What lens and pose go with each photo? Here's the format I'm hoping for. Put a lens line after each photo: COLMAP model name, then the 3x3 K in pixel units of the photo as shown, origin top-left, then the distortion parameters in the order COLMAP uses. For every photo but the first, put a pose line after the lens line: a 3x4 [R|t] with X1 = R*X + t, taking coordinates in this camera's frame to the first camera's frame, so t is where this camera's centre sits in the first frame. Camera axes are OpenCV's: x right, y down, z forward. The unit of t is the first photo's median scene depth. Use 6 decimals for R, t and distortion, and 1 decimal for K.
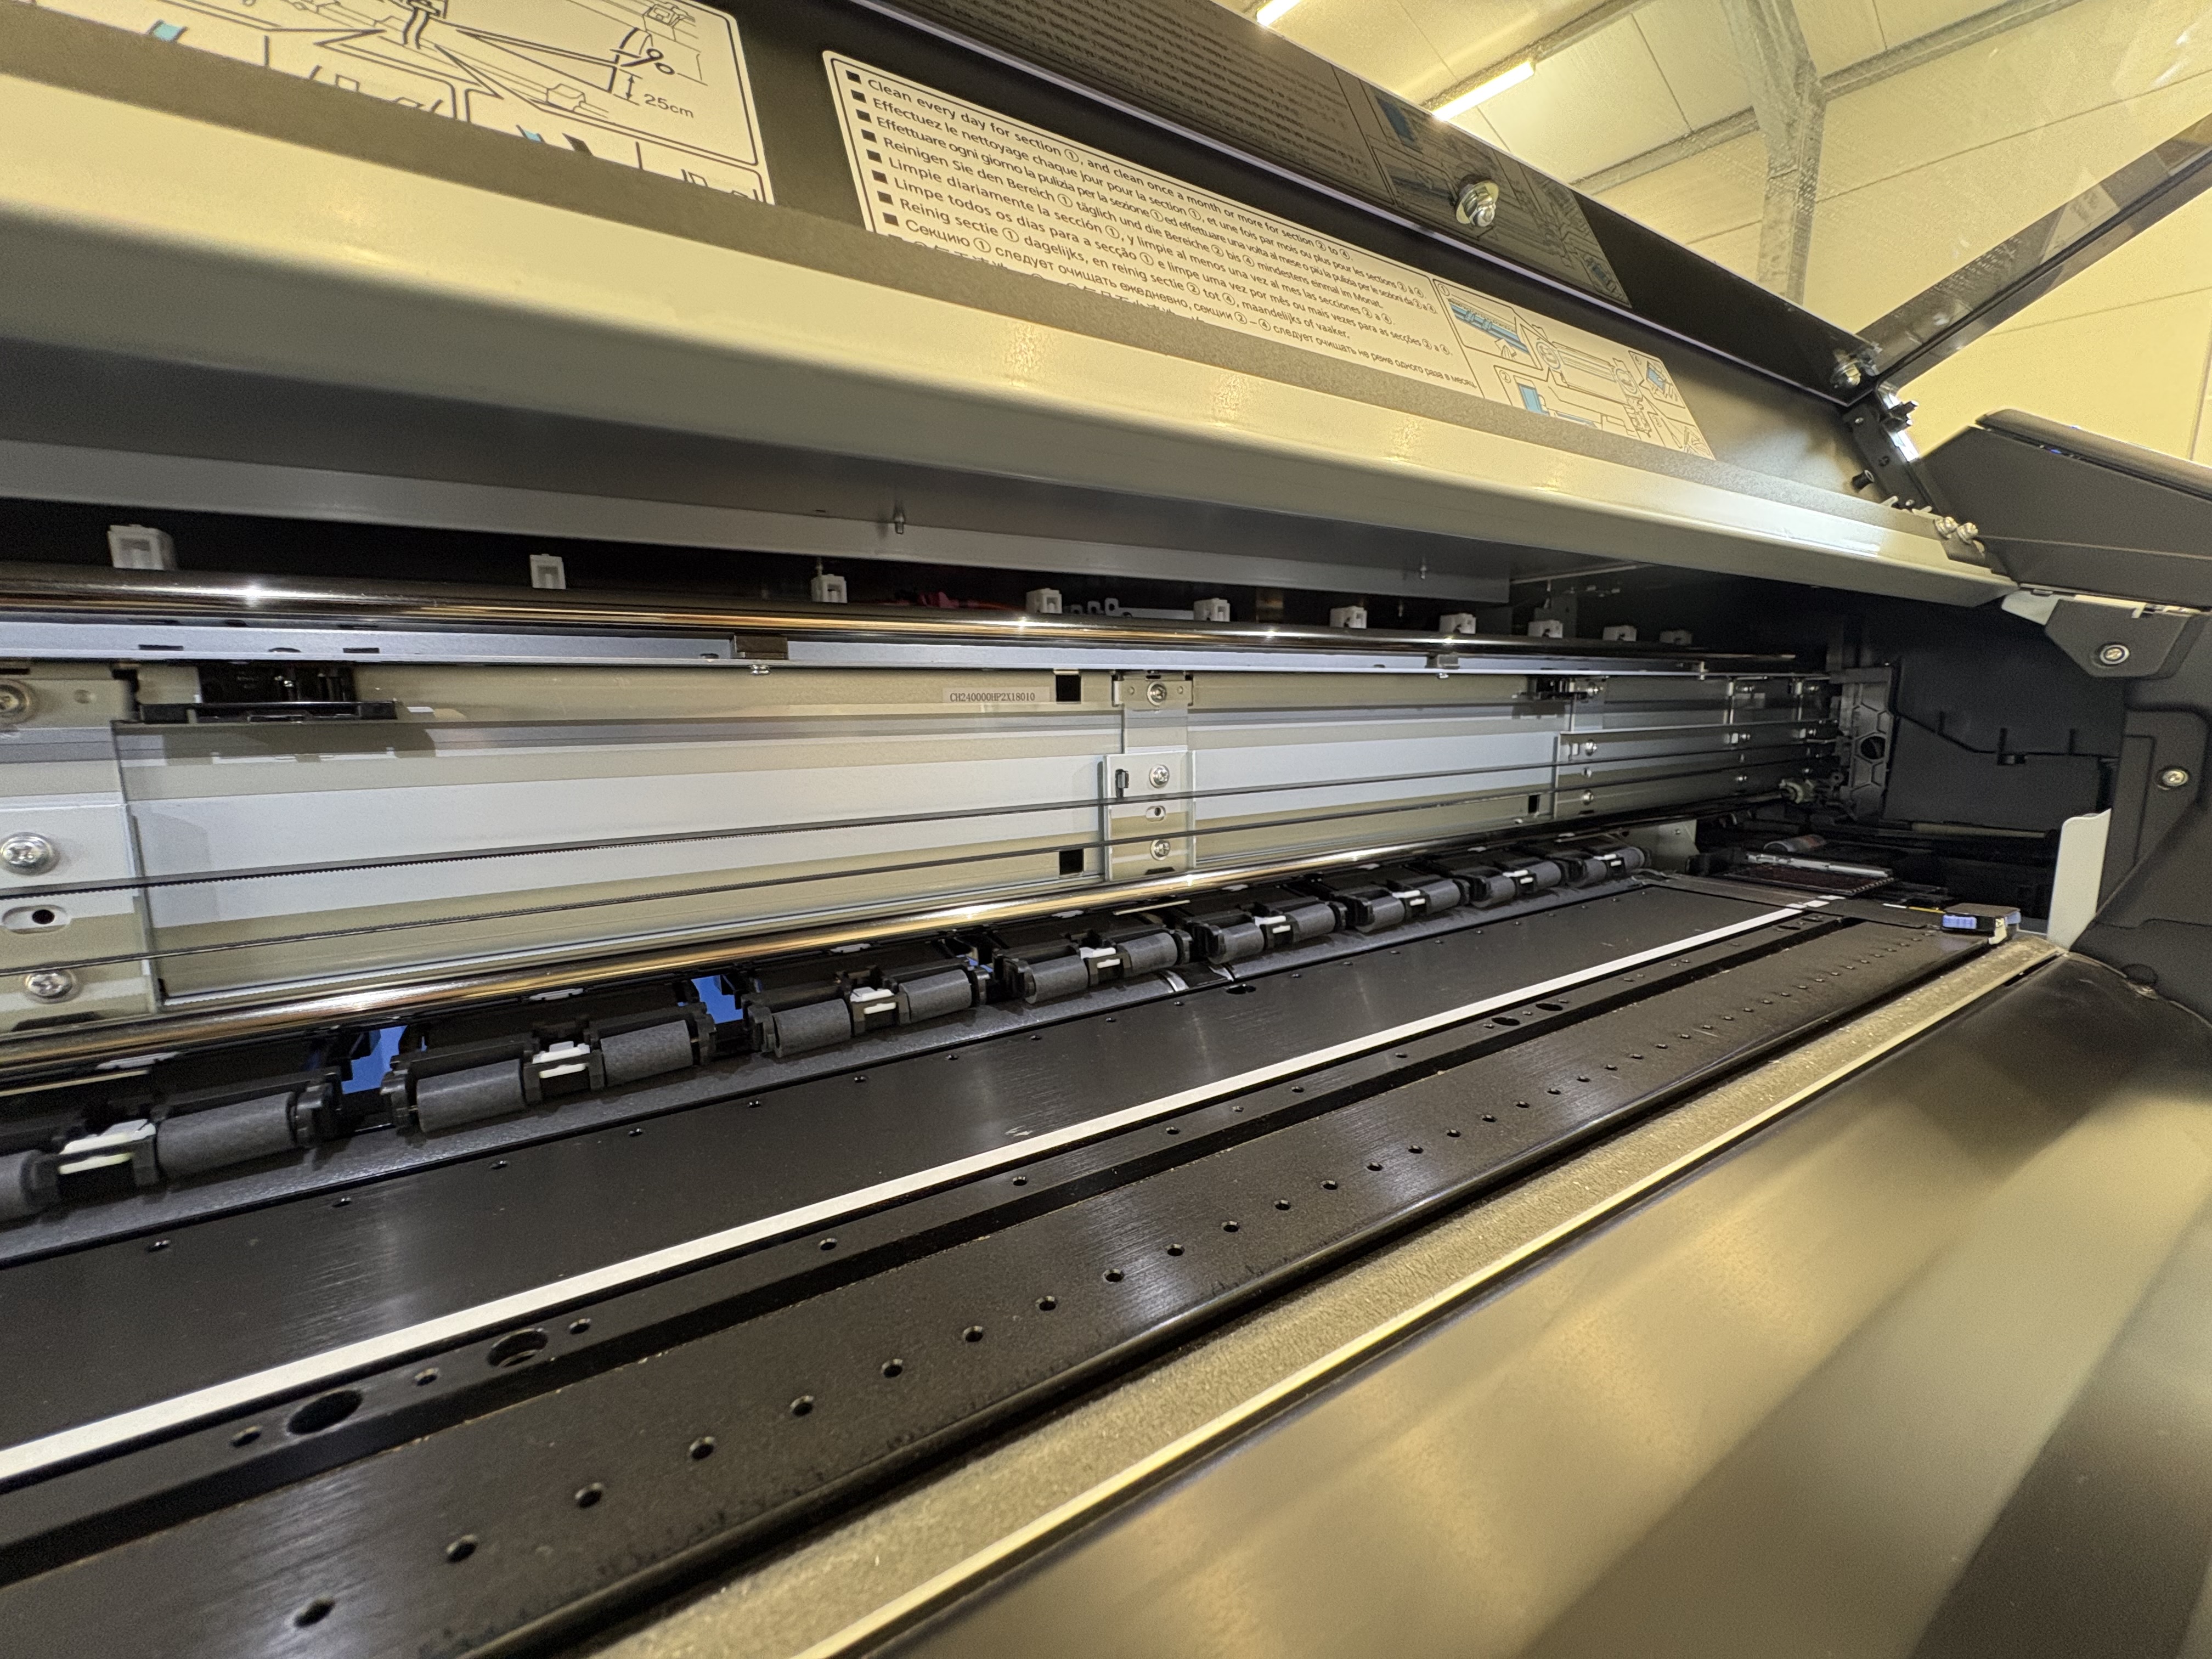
lens RADIAL K [[881.9, 0, 1107.1], [0, 881.9, 829.8], [0, 0, 1]] dist [-0.000882, 0.000037]
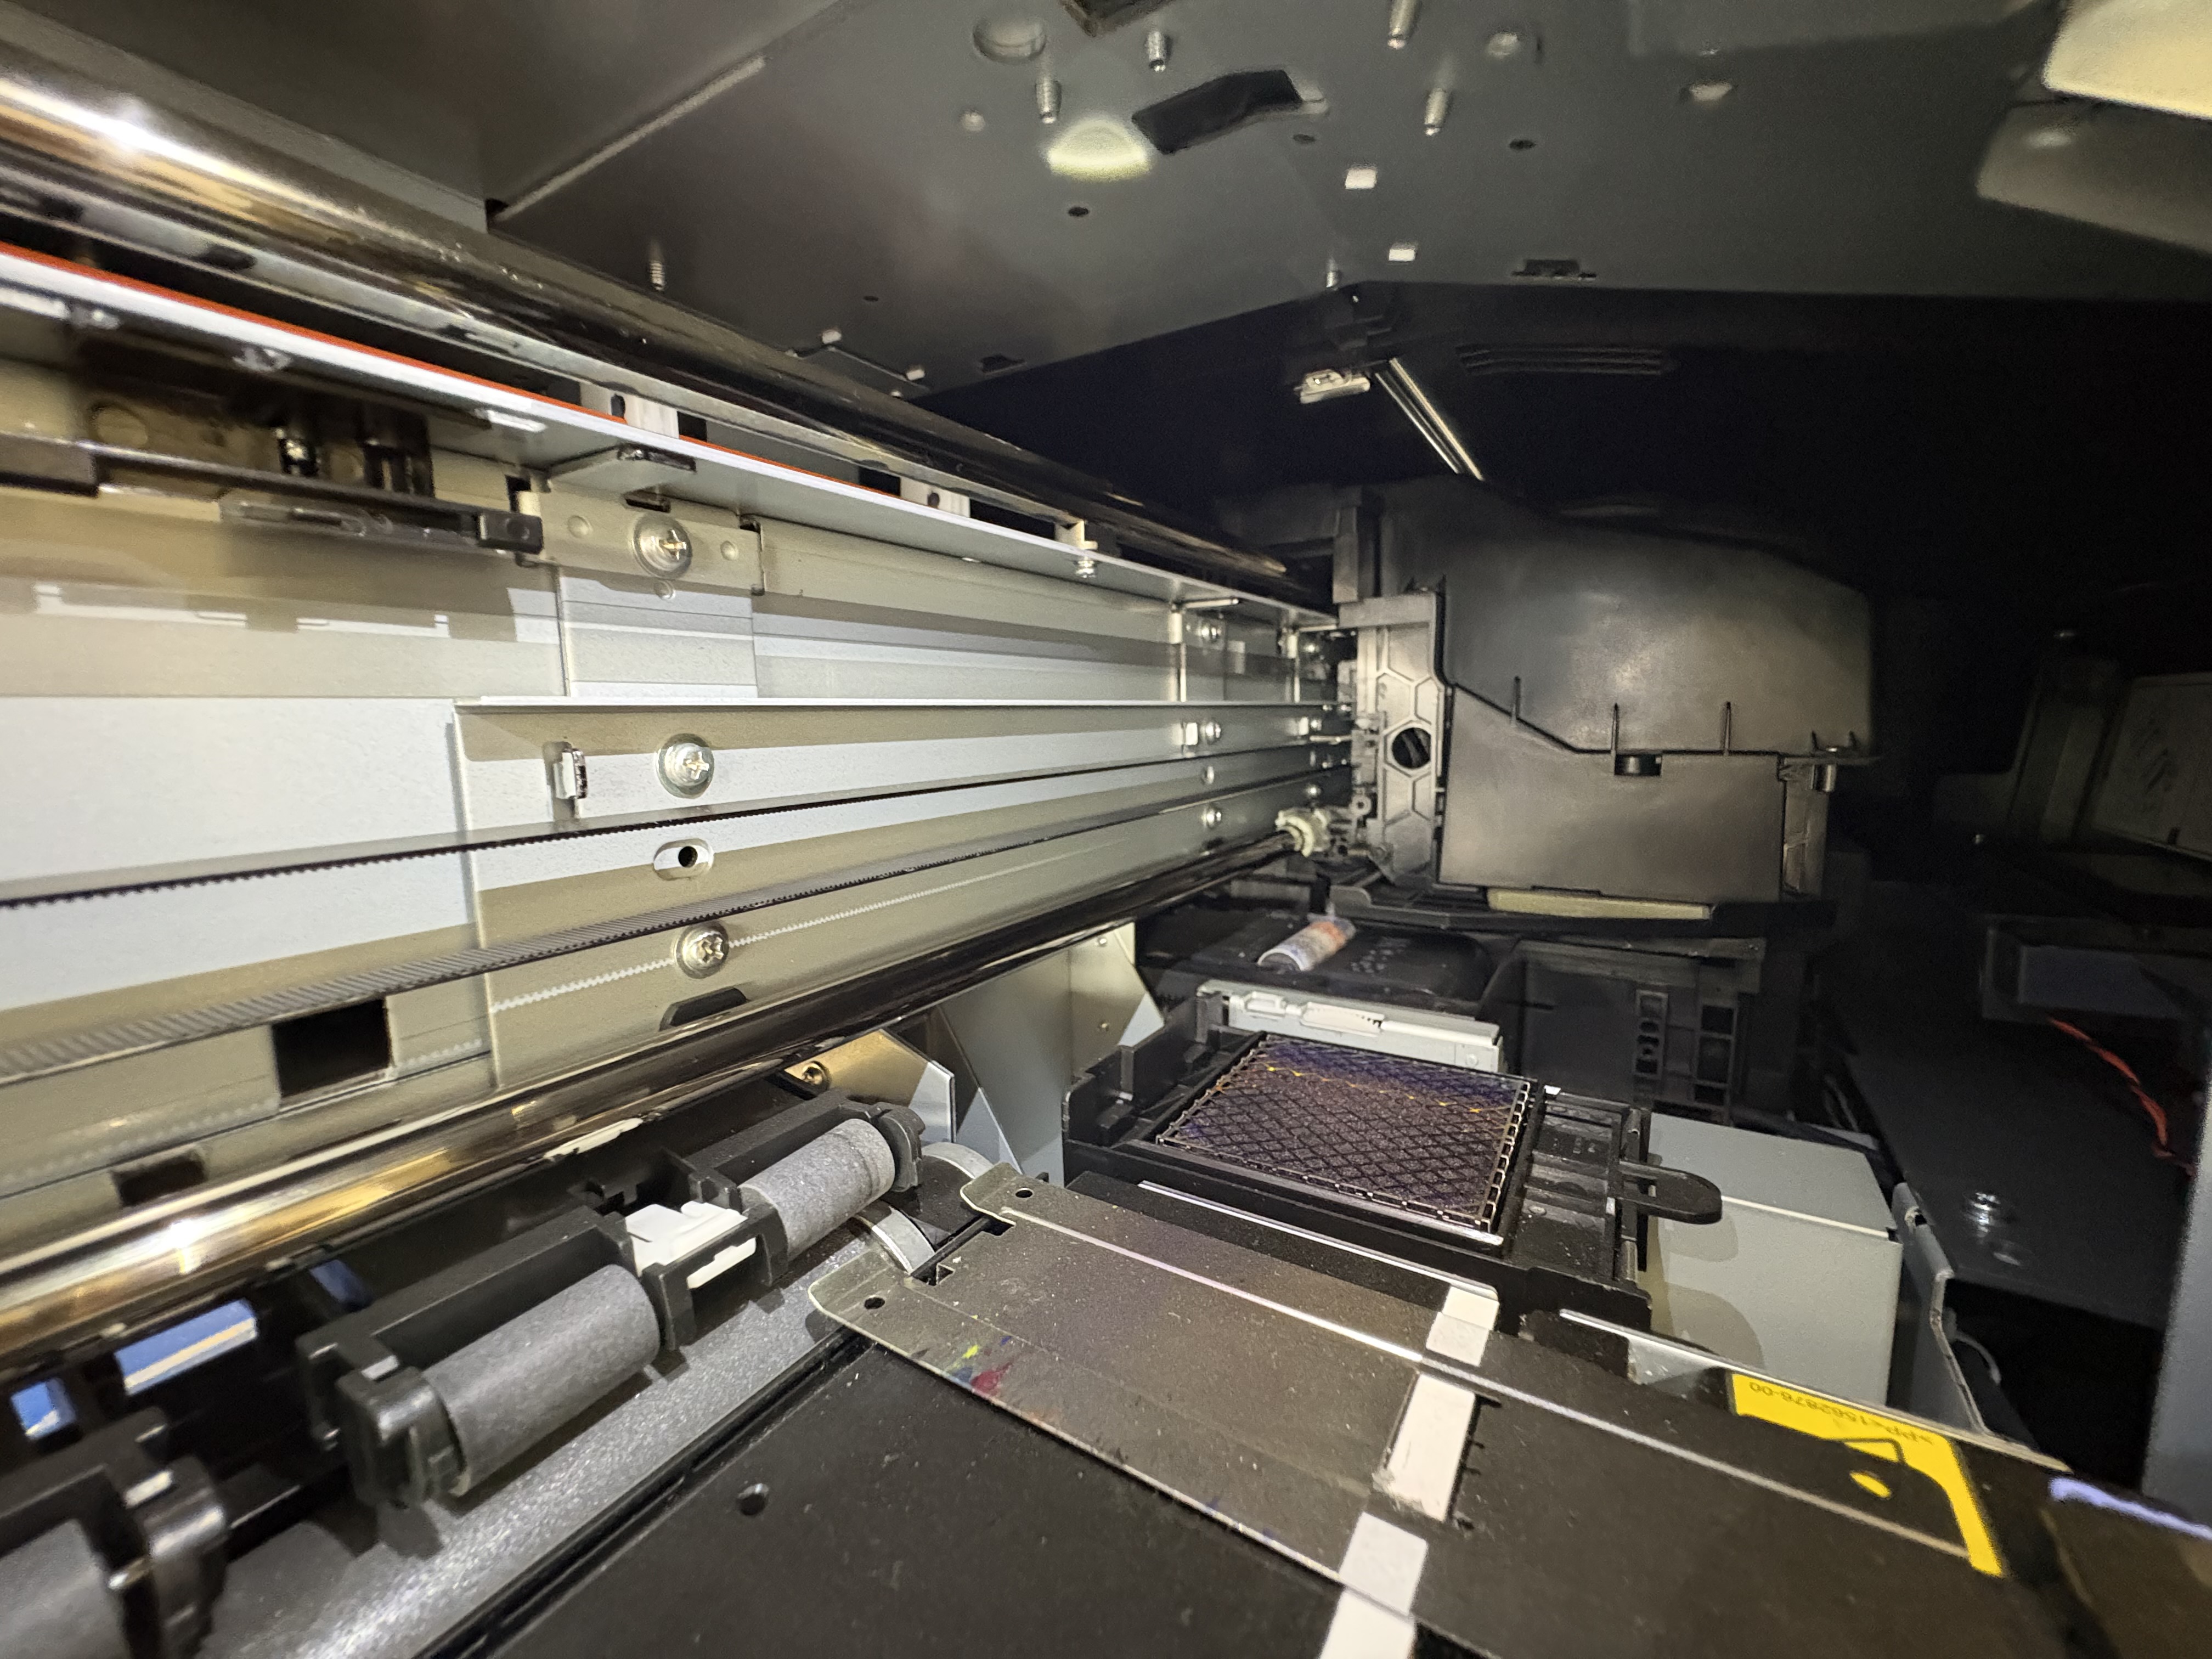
lens RADIAL K [[881.9, 0, 1107.1], [0, 881.9, 829.8], [0, 0, 1]] dist [-0.000882, 0.000037]
pose [[0.889451, -0.060900, 0.452955, 0.432192], [0.069226, 0.997599, -0.001808, -0.052577], [-0.451757, 0.032964, 0.891532, 0.573703]]
